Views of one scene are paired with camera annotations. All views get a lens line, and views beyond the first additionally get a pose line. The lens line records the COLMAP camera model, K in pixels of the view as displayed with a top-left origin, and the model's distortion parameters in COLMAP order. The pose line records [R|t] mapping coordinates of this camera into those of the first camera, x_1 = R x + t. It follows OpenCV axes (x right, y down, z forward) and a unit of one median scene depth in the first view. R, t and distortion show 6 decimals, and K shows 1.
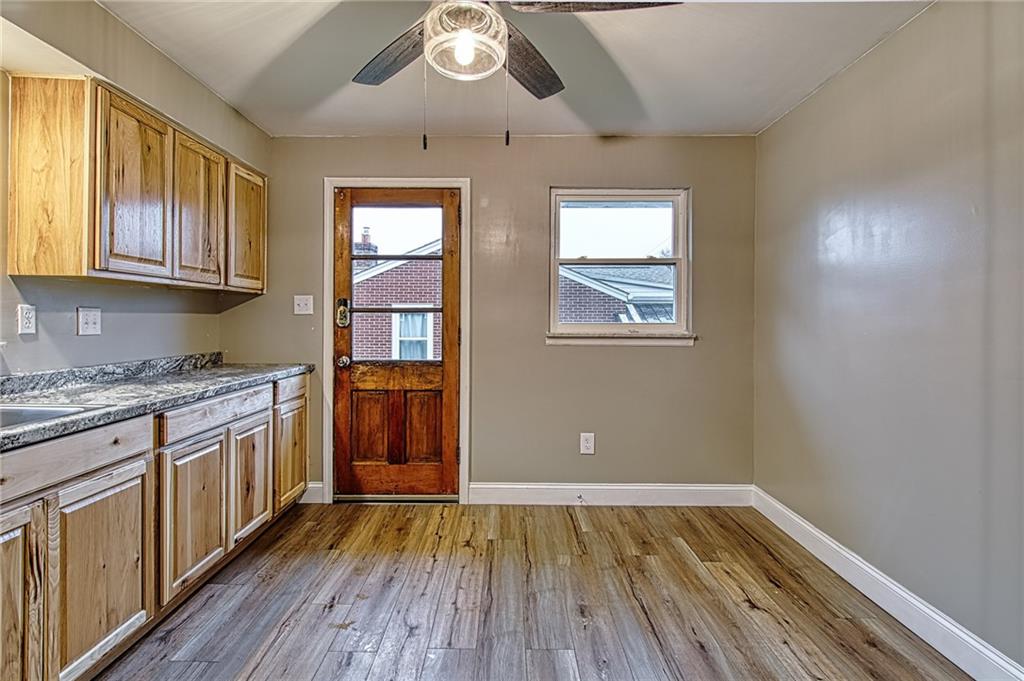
lens RADIAL K [[507.2, 0, 510.4], [0, 507.2, 318.4], [0, 0, 1]] dist [0.001750, -0.001424]
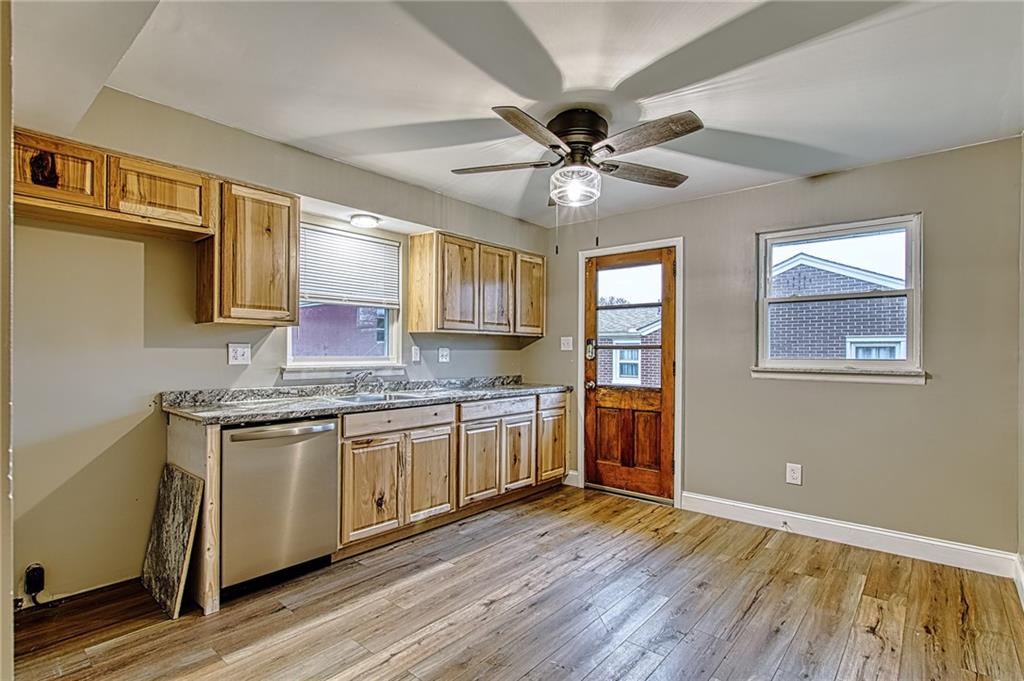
lens RADIAL K [[507.3, 0, 502.5], [0, 507.3, 345.7], [0, 0, 1]] dist [0.000338, -0.000551]
pose [[0.757351, -0.007299, -0.652968, 0.430745], [-0.001138, 0.999921, -0.012498, -0.004129], [0.653007, 0.010209, 0.757283, -0.210413]]
